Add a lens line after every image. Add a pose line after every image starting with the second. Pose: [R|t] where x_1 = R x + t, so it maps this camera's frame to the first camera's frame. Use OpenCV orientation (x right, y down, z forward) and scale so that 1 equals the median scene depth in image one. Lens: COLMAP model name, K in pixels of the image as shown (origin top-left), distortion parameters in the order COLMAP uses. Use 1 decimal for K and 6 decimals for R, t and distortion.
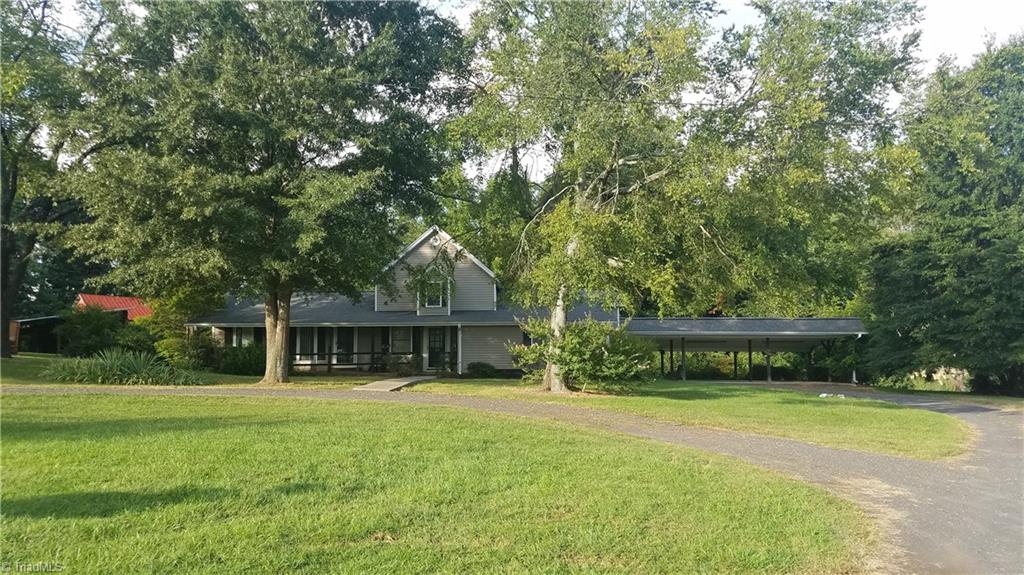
lens RADIAL K [[854.1, 0, 512.0], [0, 854.1, 287.5], [0, 0, 1]] dist [0.077564, -0.006301]
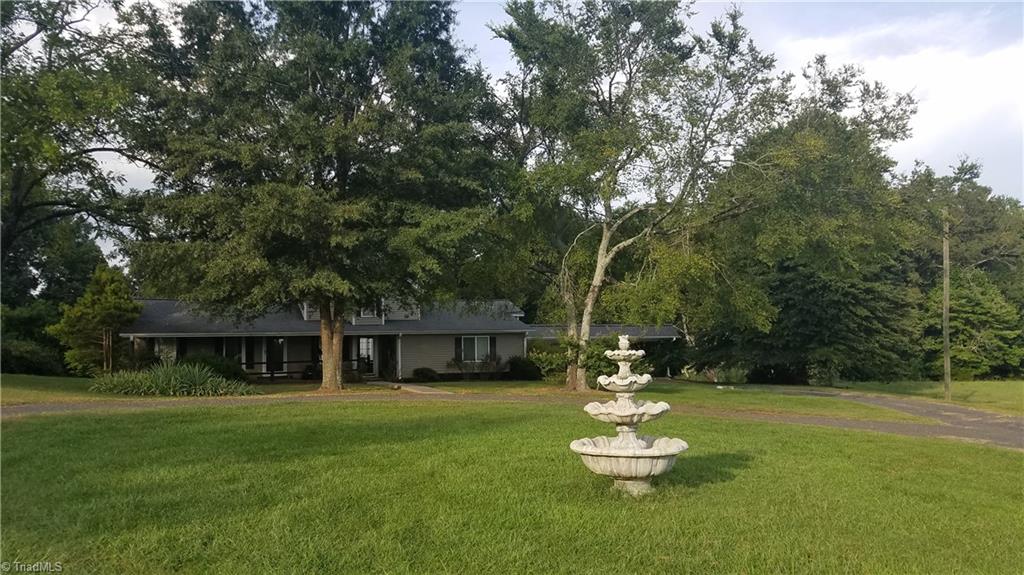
lens RADIAL K [[854.1, 0, 512.0], [0, 854.1, 287.5], [0, 0, 1]] dist [0.077564, -0.006301]
pose [[0.939676, 0.011359, 0.341877, -0.329774], [-0.010961, 0.999935, -0.003097, -0.016252], [-0.341890, -0.000838, 0.939739, -0.095098]]
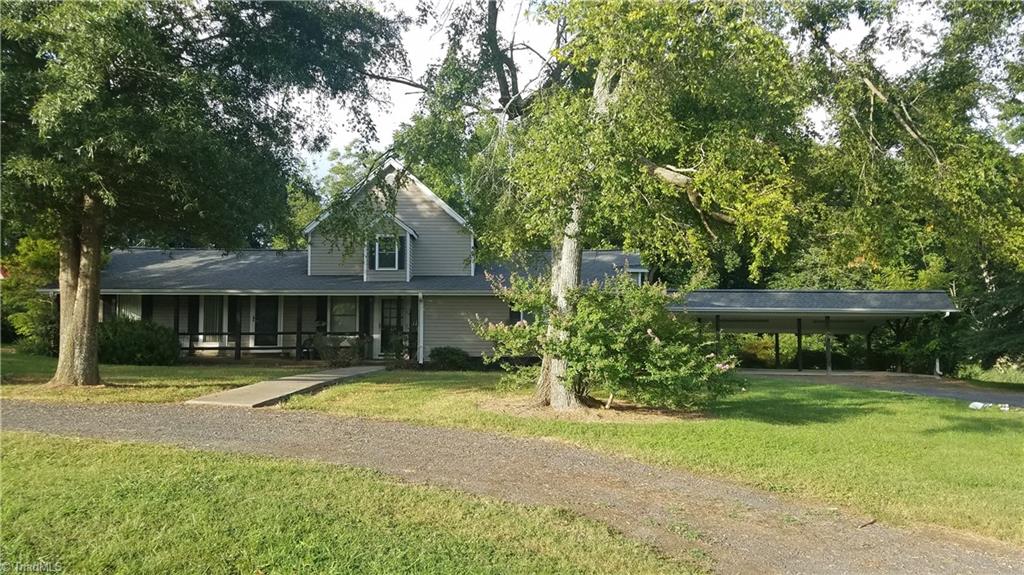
lens RADIAL K [[854.1, 0, 512.0], [0, 854.1, 287.5], [0, 0, 1]] dist [0.077564, -0.006301]
pose [[0.999959, 0.007560, 0.004934, 0.012288], [-0.007684, 0.999638, 0.025777, 0.020876], [-0.004737, -0.025814, 0.999656, 0.314425]]
